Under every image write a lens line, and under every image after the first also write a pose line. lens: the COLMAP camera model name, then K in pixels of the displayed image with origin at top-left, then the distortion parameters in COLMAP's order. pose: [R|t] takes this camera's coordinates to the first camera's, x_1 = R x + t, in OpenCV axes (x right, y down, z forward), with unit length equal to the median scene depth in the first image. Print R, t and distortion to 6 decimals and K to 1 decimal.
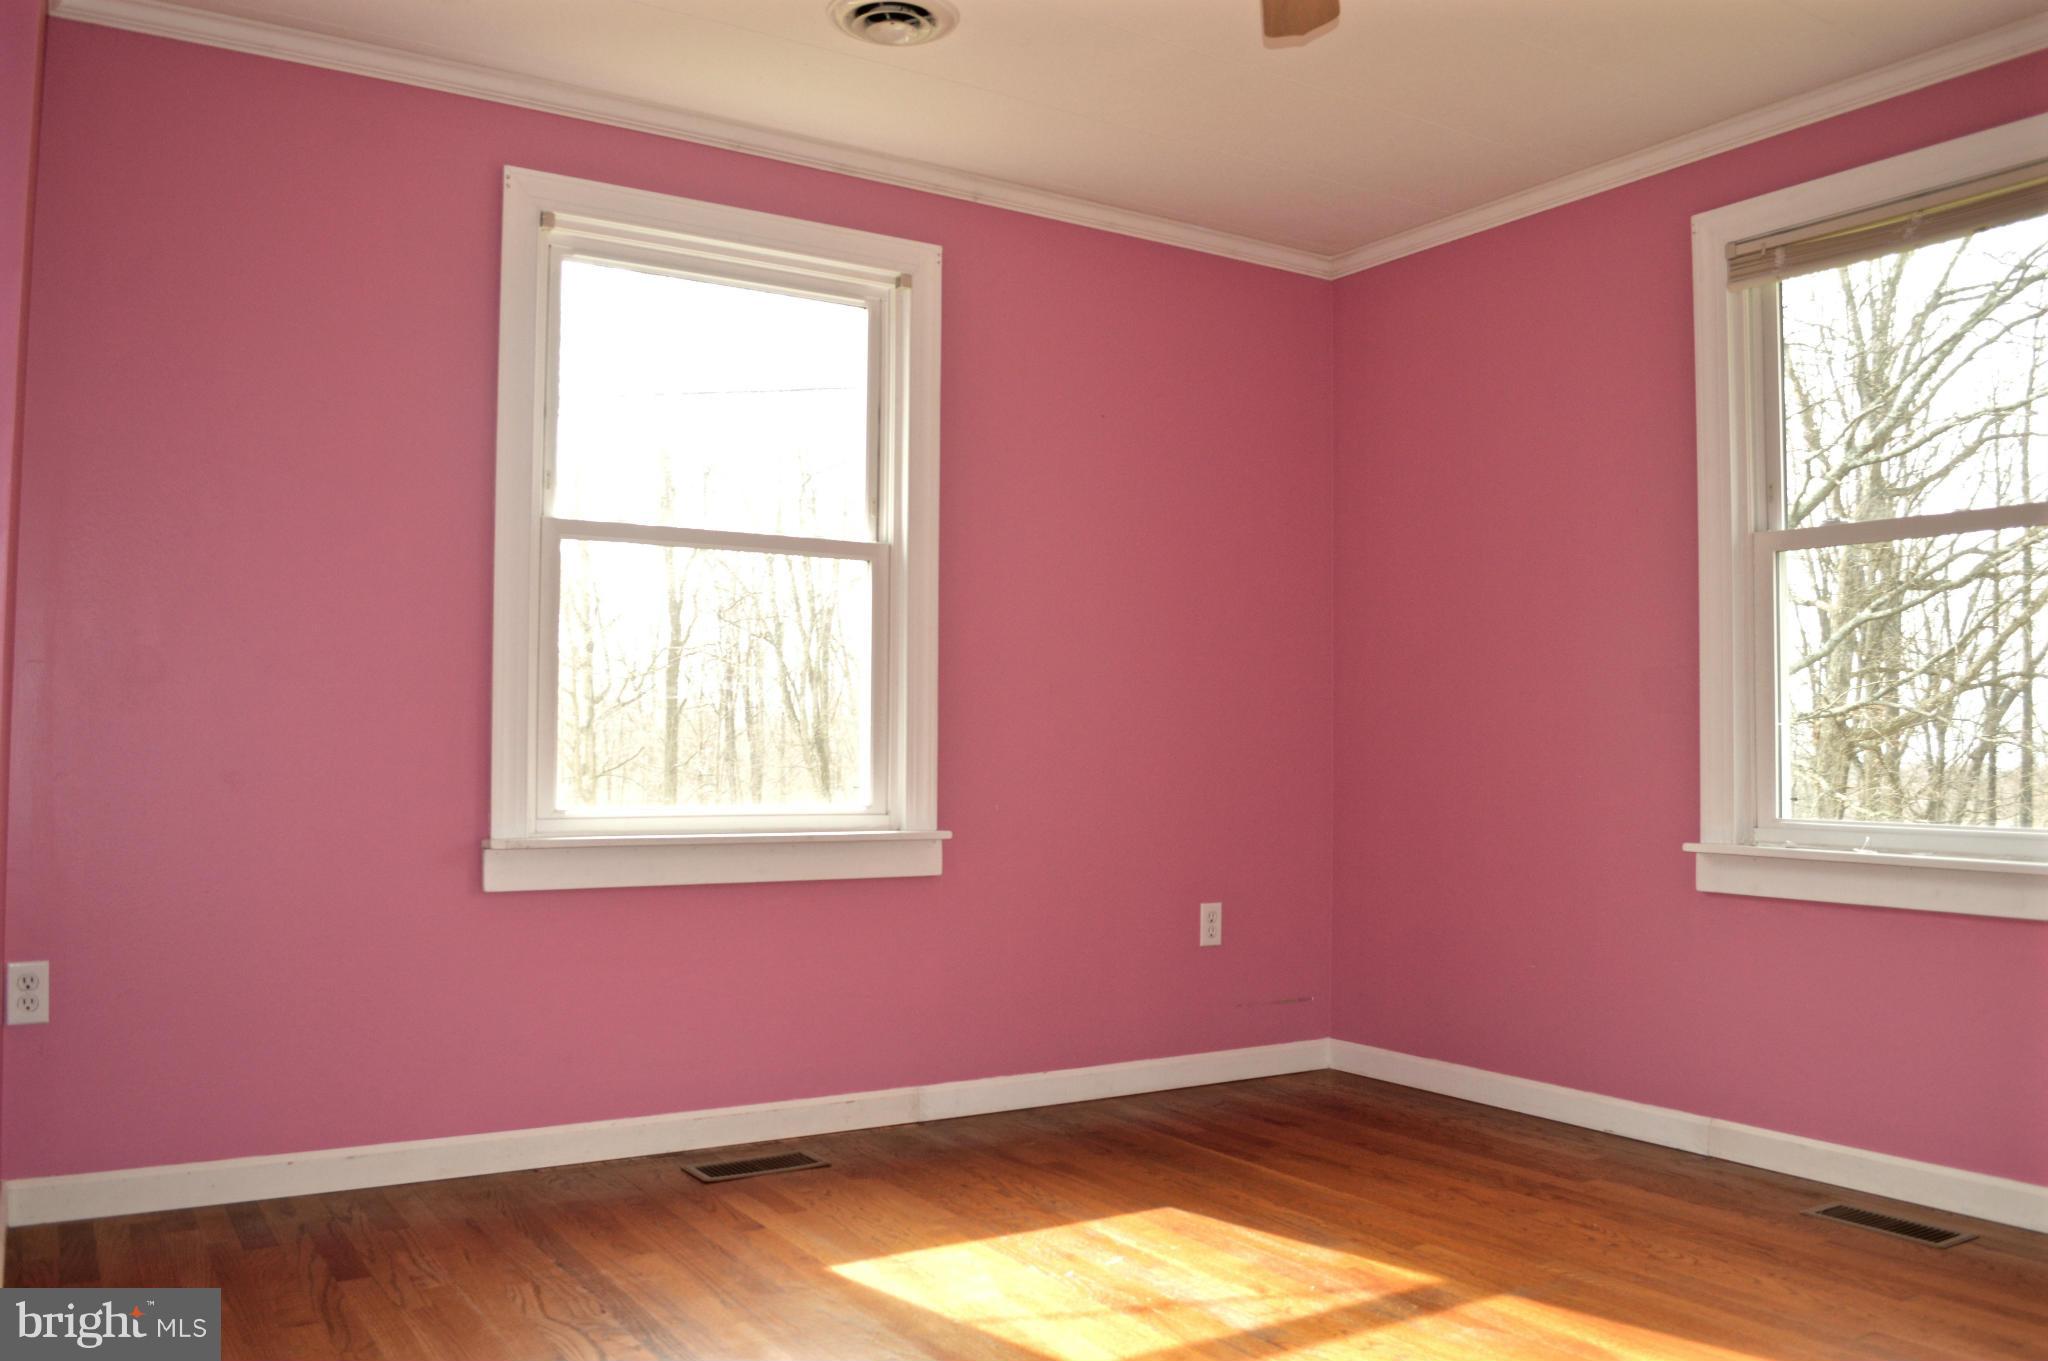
lens RADIAL K [[1640.9, 0, 1024.0], [0, 1640.9, 680.5], [0, 0, 1]] dist [-0.084234, 0.016669]
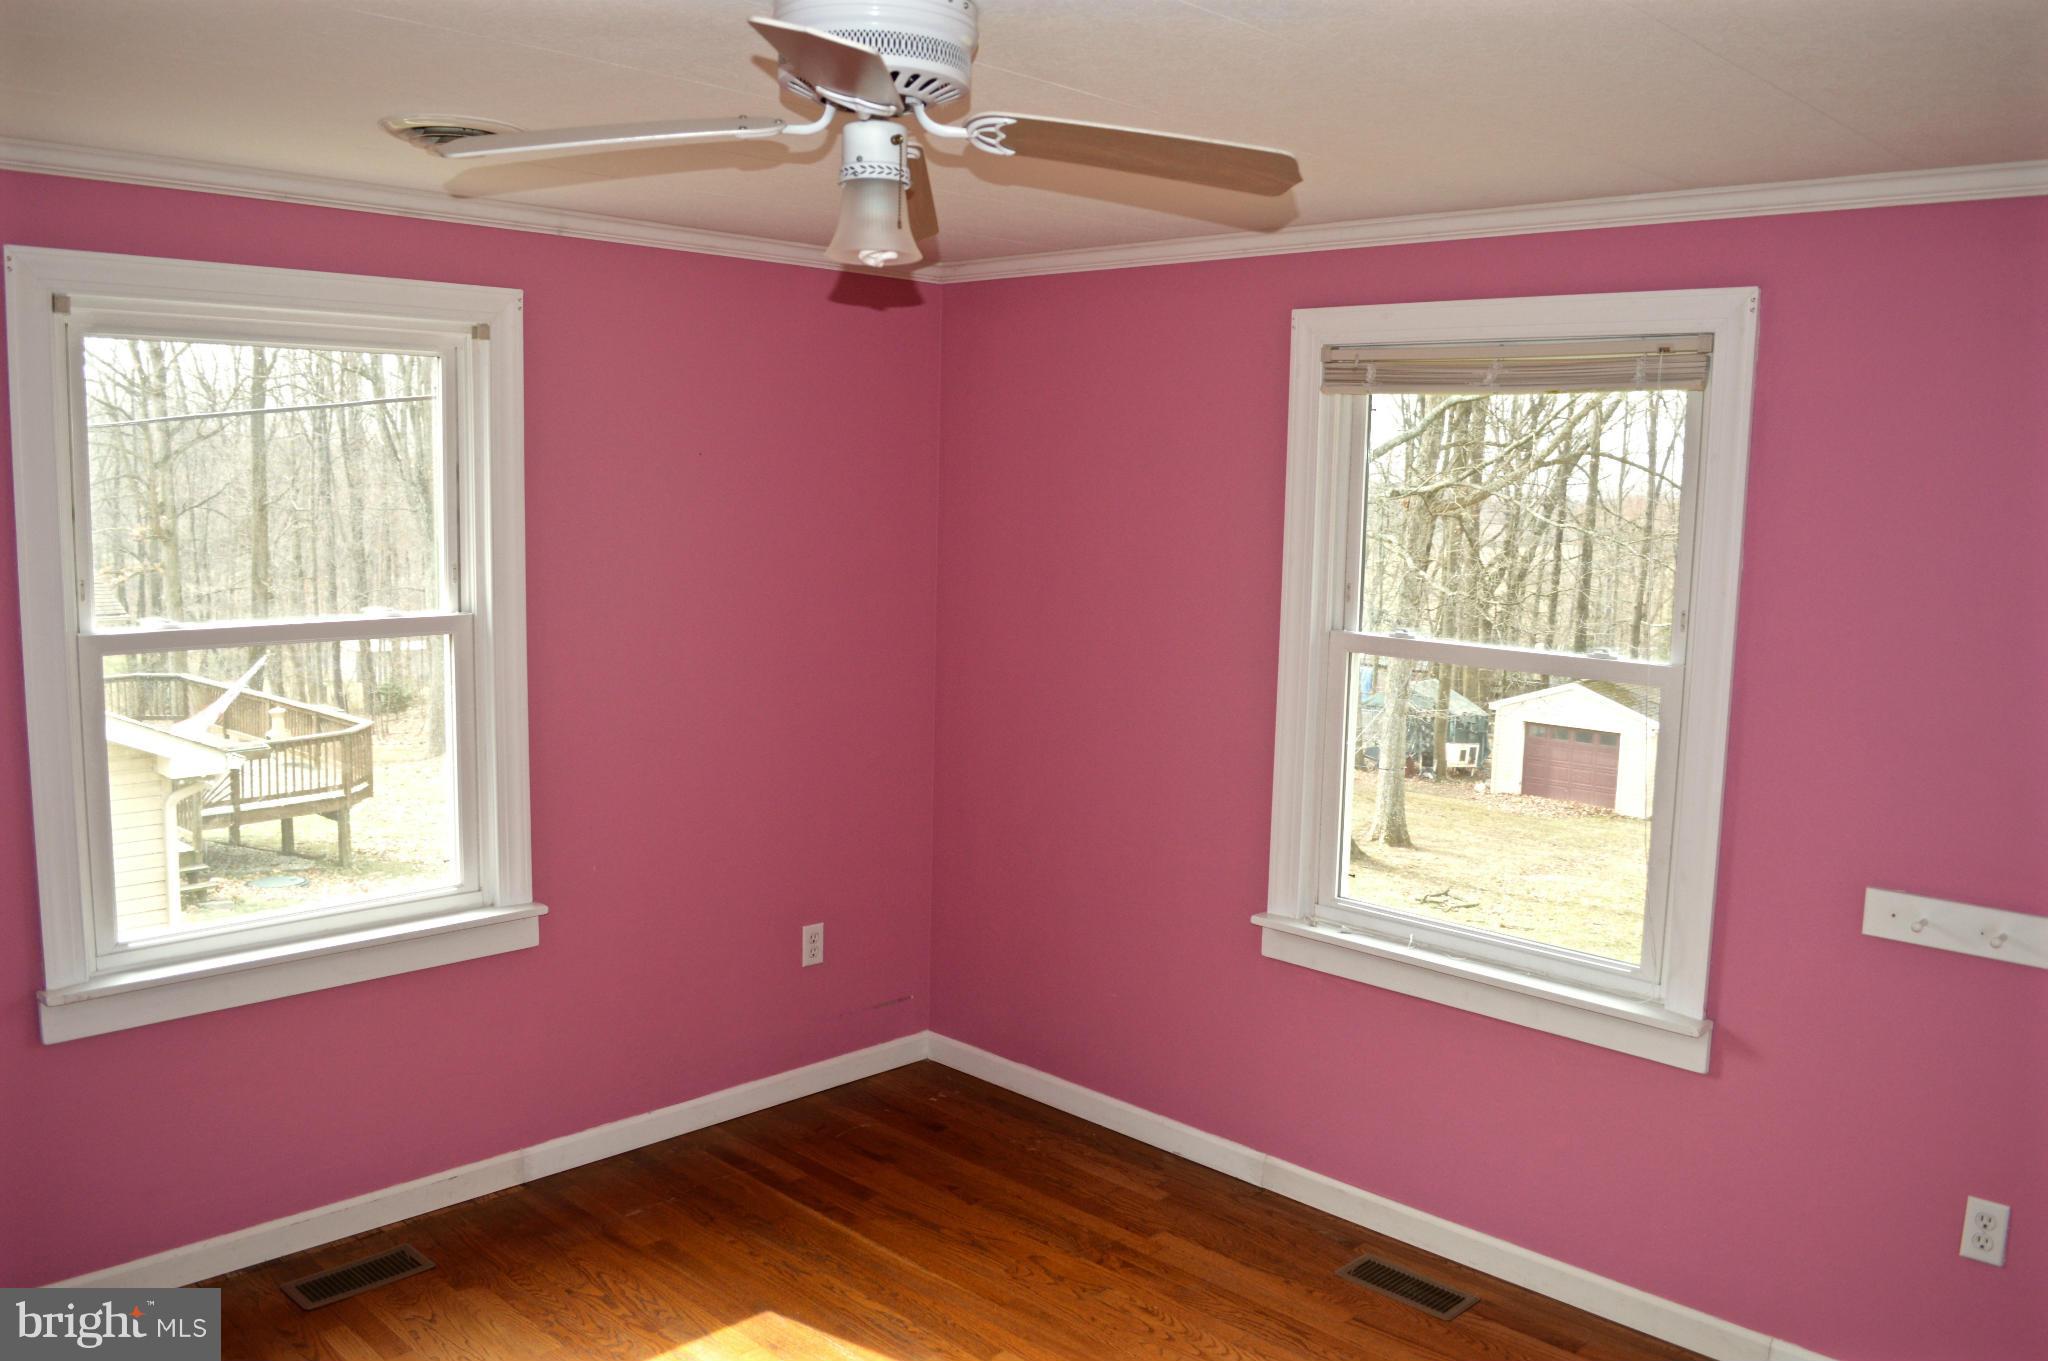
lens RADIAL K [[1640.9, 0, 1024.0], [0, 1640.9, 680.5], [0, 0, 1]] dist [-0.084234, 0.016669]
pose [[0.974211, -0.014649, 0.225162, 0.018208], [-0.023684, 0.985739, 0.166606, -0.230526], [-0.224391, -0.167642, 0.959971, 0.017805]]
